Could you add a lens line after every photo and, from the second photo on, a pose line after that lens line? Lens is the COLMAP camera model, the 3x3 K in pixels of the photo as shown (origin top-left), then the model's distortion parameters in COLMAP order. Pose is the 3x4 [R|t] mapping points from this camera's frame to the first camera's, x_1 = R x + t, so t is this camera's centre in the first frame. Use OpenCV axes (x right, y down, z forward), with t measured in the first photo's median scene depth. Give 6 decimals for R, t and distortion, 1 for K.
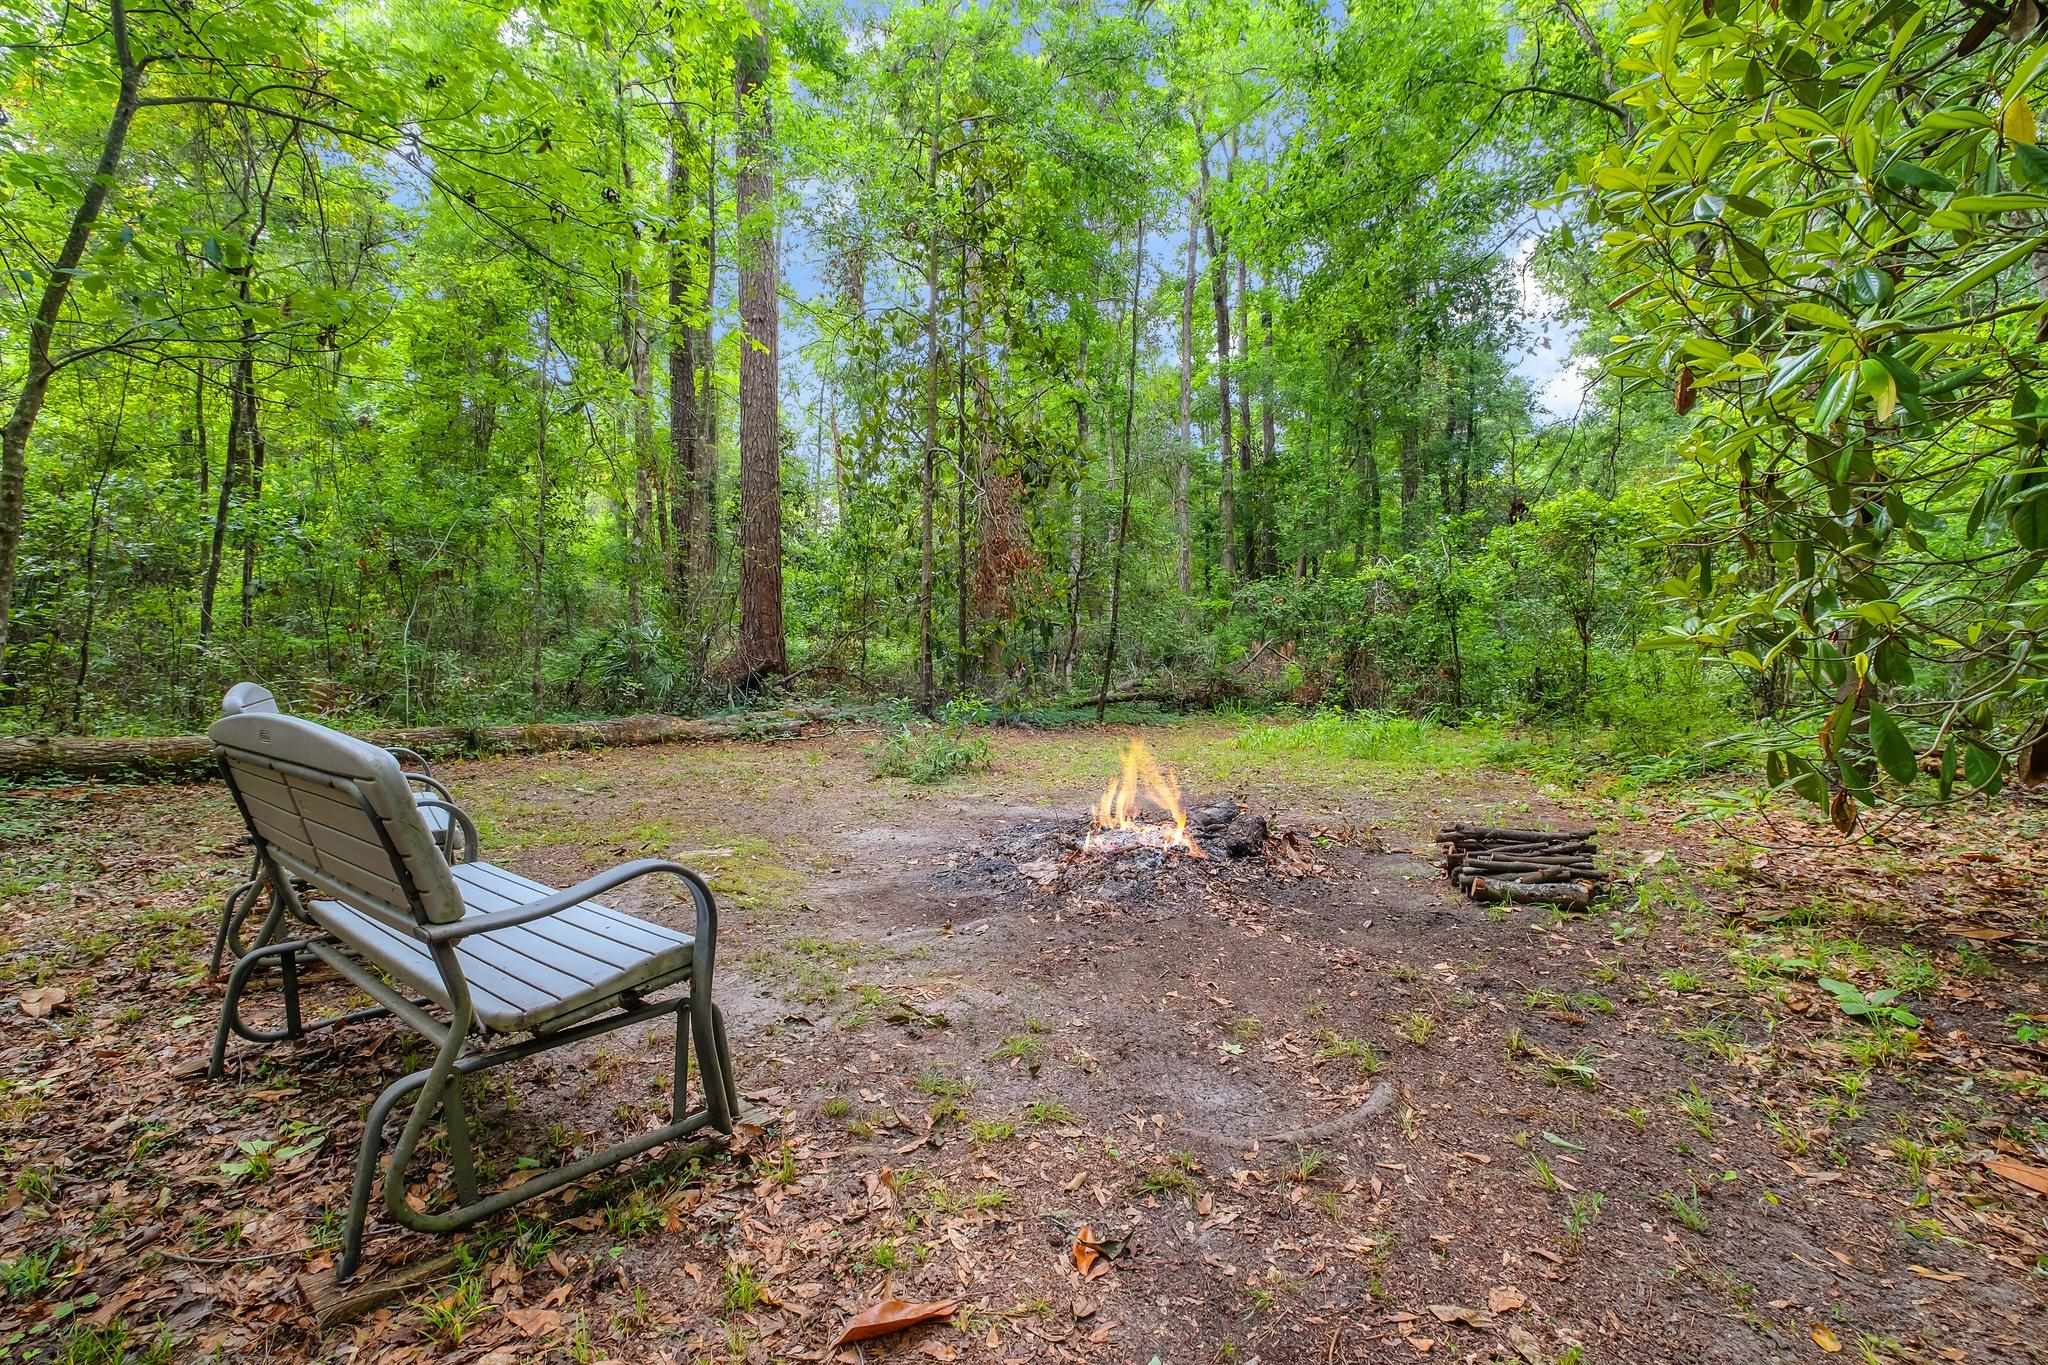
lens RADIAL K [[891.9, 0, 1004.3], [0, 891.9, 680.6], [0, 0, 1]] dist [-0.009643, 0.000775]
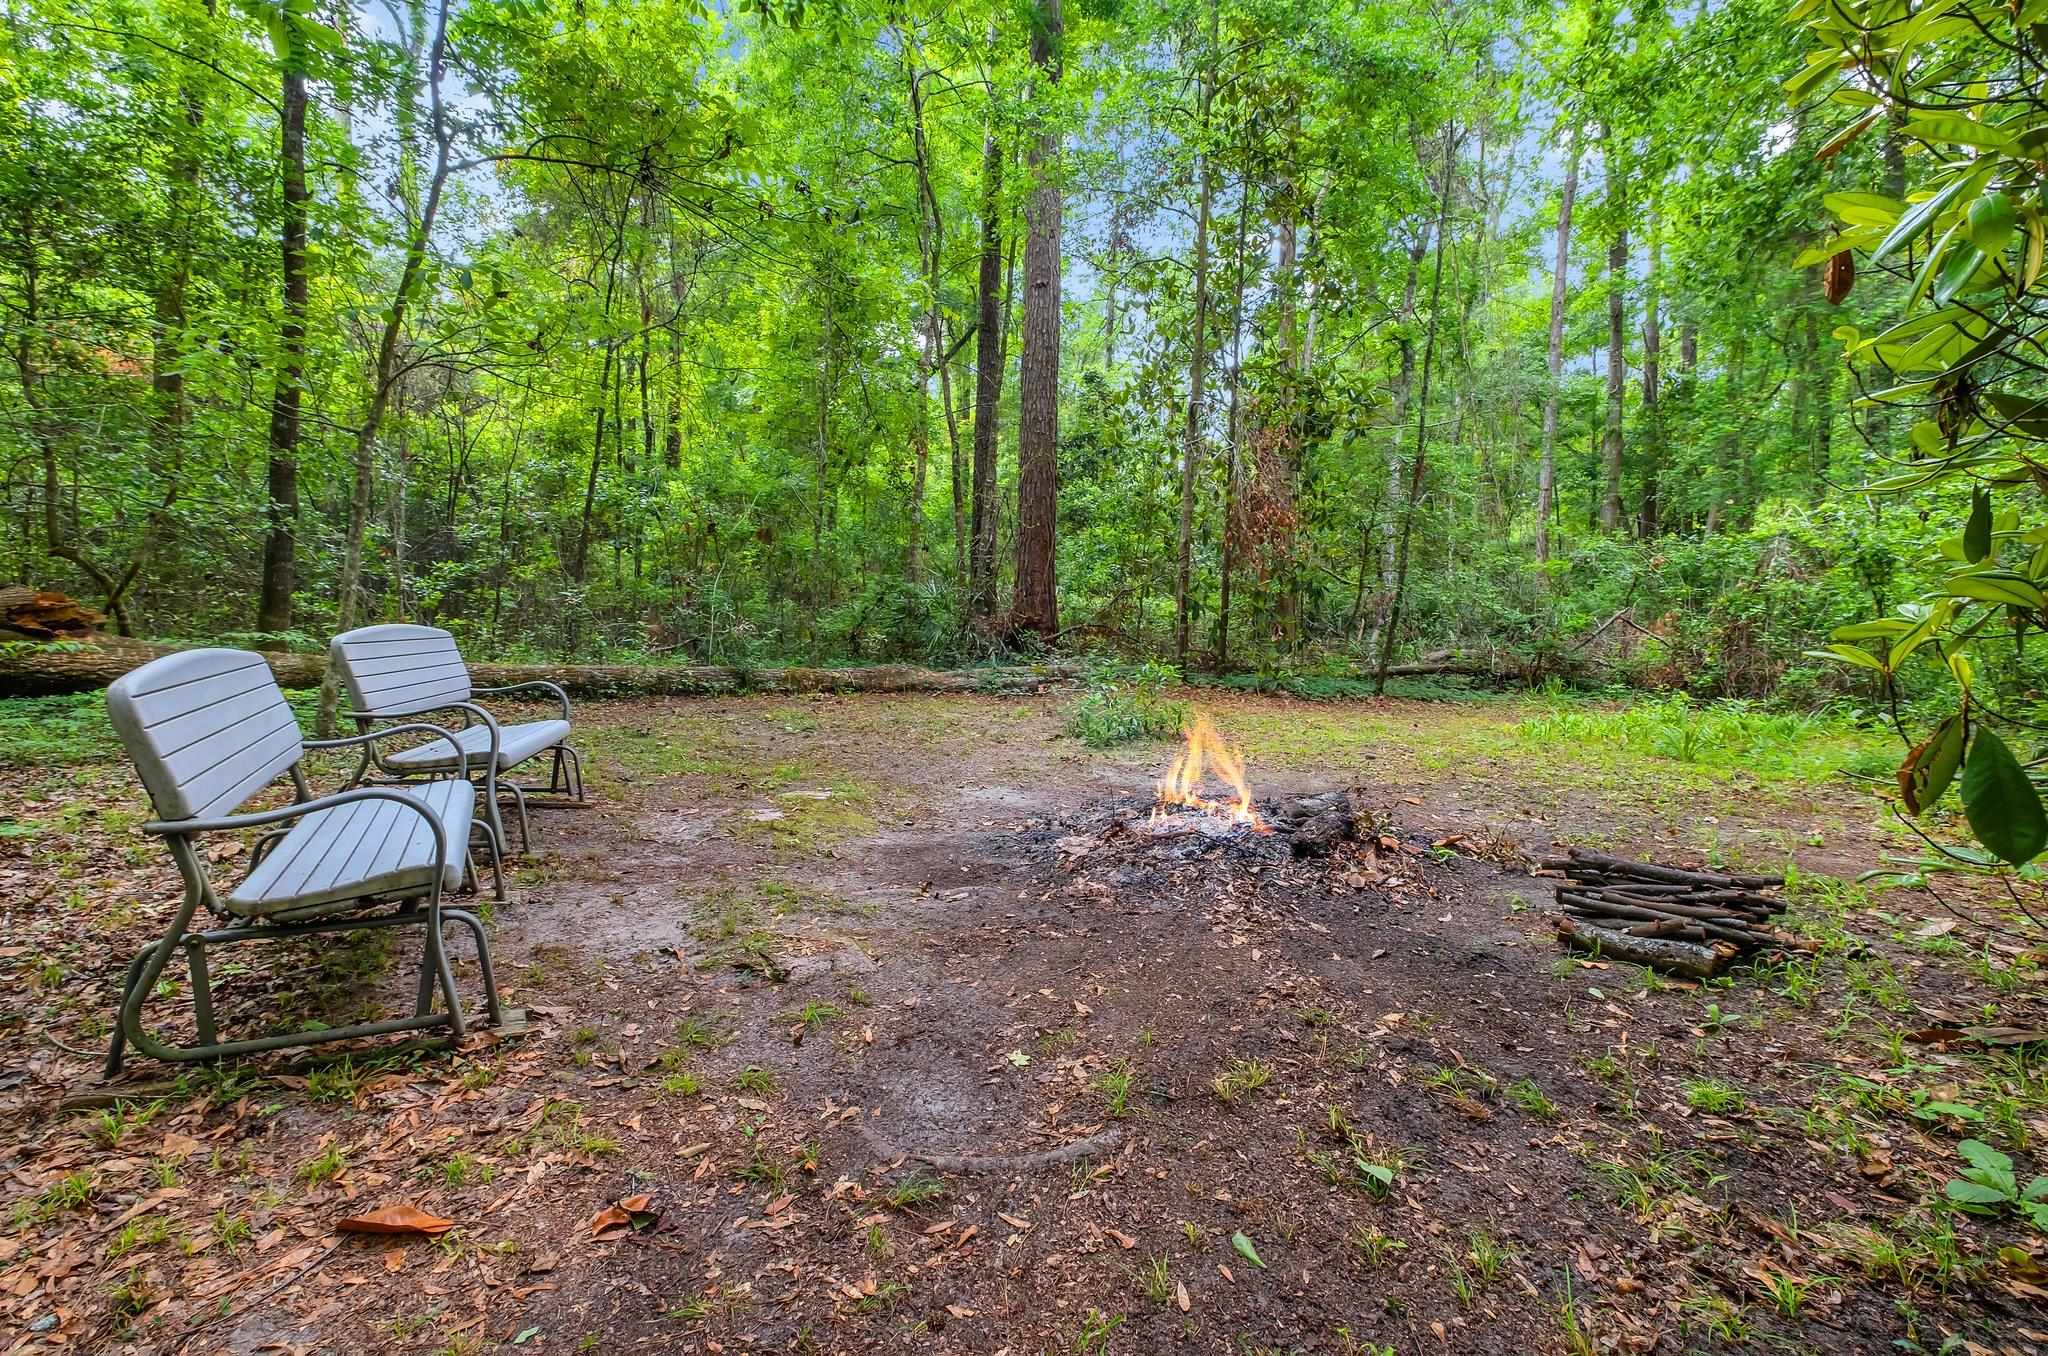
lens RADIAL K [[891.9, 0, 1004.3], [0, 891.9, 676.1], [0, 0, 1]] dist [-0.009643, 0.000775]
pose [[0.934051, 0.050005, -0.353621, 0.340532], [-0.035358, 0.998233, 0.047763, -0.013398], [0.355384, -0.032110, 0.934169, 0.096155]]
